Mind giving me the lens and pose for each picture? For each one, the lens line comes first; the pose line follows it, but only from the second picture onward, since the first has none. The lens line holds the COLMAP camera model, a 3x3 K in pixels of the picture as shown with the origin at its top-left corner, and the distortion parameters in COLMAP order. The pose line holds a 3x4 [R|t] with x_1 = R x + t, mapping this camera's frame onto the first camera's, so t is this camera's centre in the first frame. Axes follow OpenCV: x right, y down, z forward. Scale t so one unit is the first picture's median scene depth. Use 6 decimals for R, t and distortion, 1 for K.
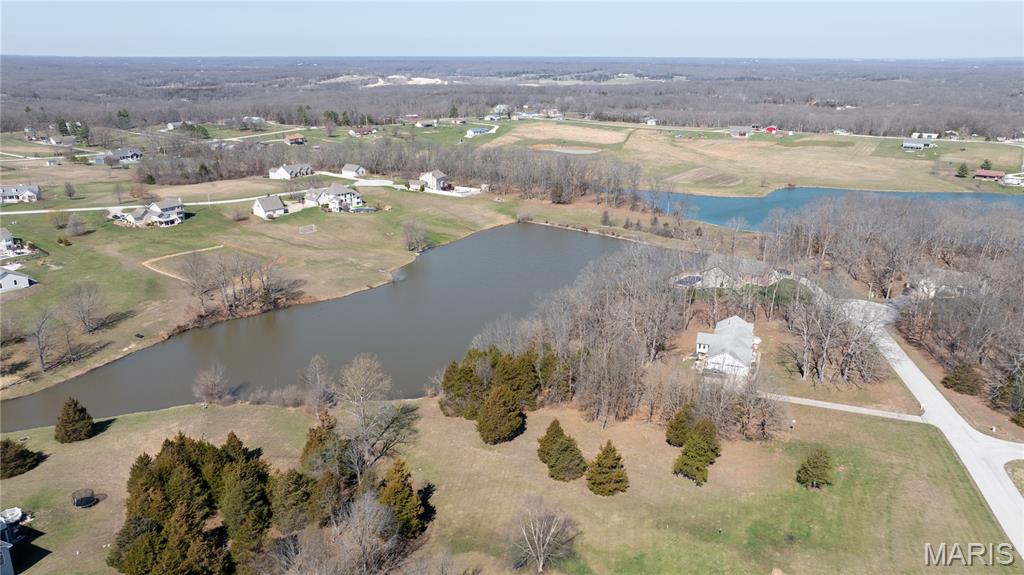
lens RADIAL K [[720.8, 0, 516.2], [0, 720.8, 284.6], [0, 0, 1]] dist [-0.030464, 0.023320]
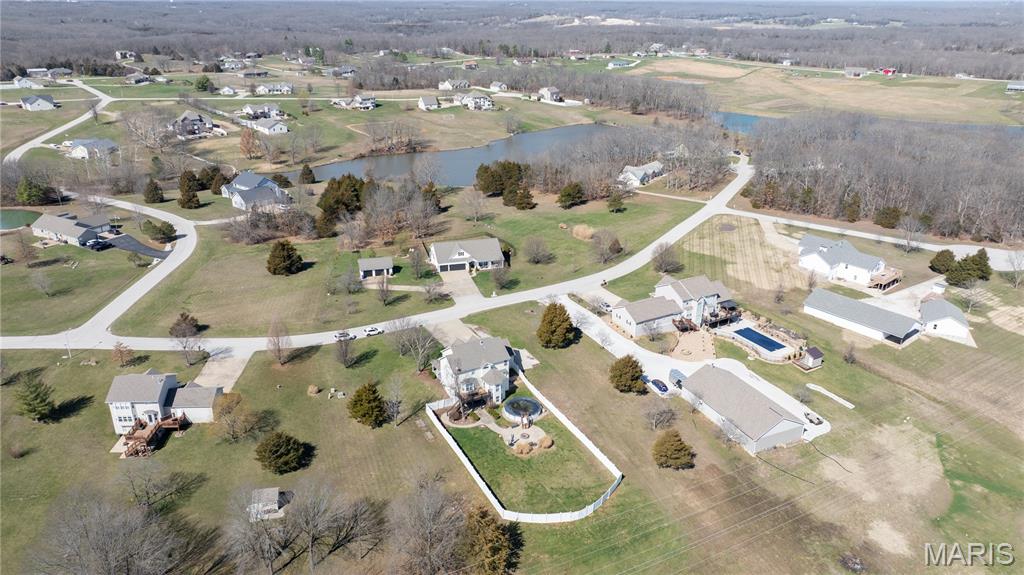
lens RADIAL K [[720.8, 0, 516.2], [0, 720.8, 284.6], [0, 0, 1]] dist [-0.030464, 0.023320]
pose [[0.960365, 0.108124, -0.256922, 0.146254], [-0.088847, 0.992367, 0.085526, 0.069810], [0.264208, -0.059309, 0.962640, -0.236976]]
